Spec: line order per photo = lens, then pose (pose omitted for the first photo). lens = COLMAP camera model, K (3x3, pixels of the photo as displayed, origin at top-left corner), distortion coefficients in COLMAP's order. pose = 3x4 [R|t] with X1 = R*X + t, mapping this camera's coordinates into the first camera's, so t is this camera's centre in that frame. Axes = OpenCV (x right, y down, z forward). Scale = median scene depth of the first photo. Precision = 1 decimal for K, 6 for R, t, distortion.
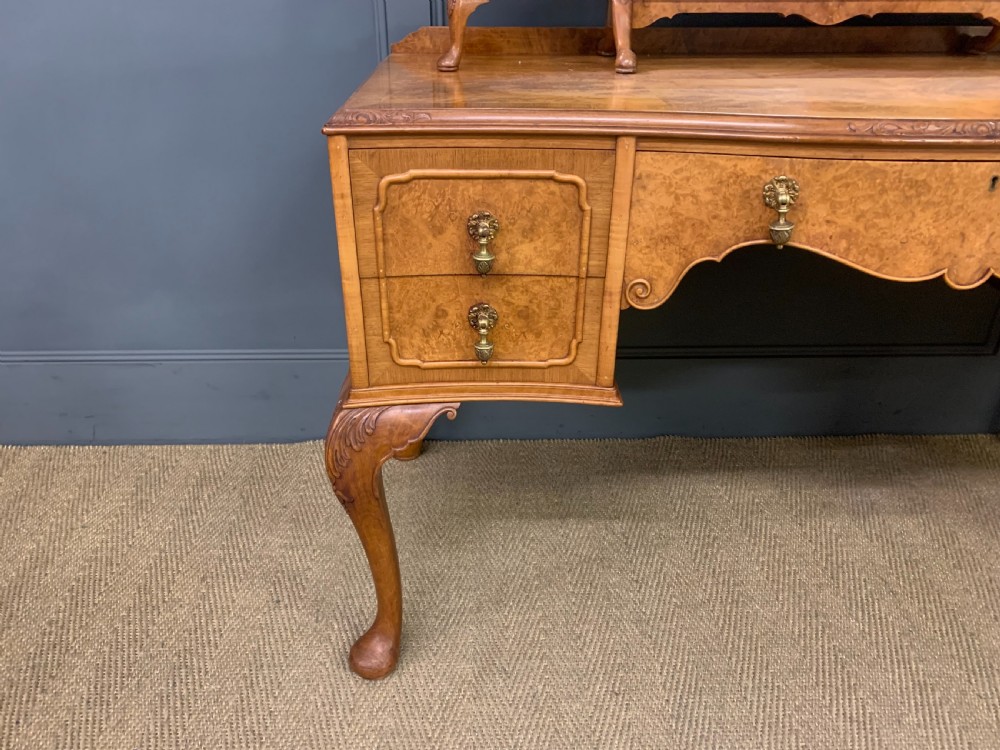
lens RADIAL K [[759.5, 0, 495.7], [0, 759.5, 378.6], [0, 0, 1]] dist [0.039369, -0.031601]
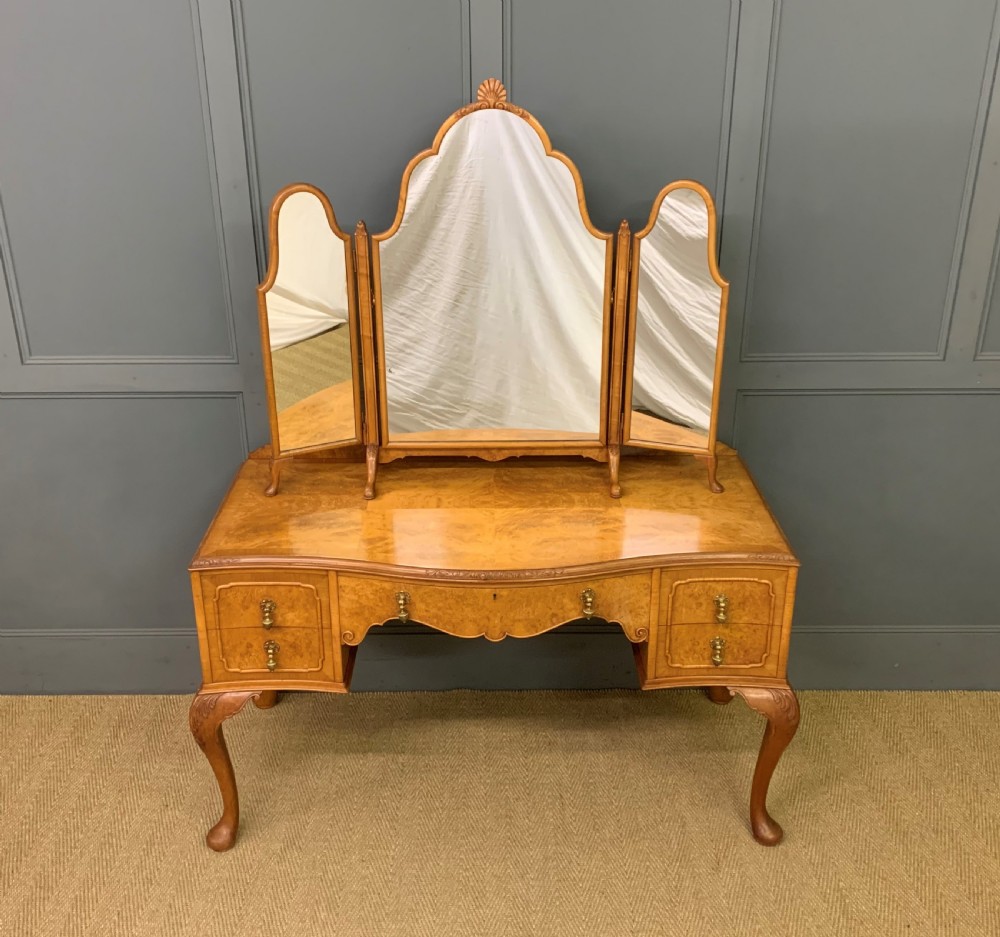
lens RADIAL K [[1070.9, 0, 489.7], [0, 1070.9, 445.3], [0, 0, 1]] dist [0.026073, 0.000000]
pose [[0.999665, 0.002030, -0.025805, 0.594065], [-0.004340, 0.995952, -0.089779, -0.342540], [0.025518, 0.089860, 0.995627, -1.713526]]
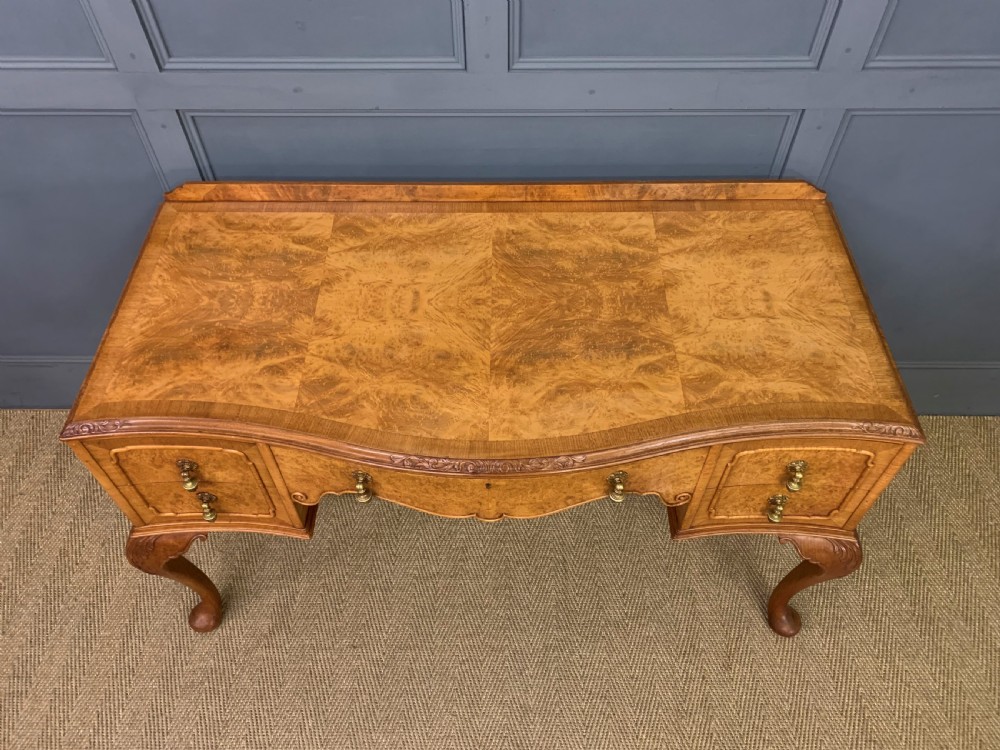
lens RADIAL K [[759.5, 0, 492.7], [0, 759.5, 372.6], [0, 0, 1]] dist [0.039369, -0.031601]
pose [[0.999040, 0.022698, -0.037477, 0.592964], [-0.005907, 0.917321, 0.398105, -0.903380], [0.043414, -0.397502, 0.916574, -0.270959]]
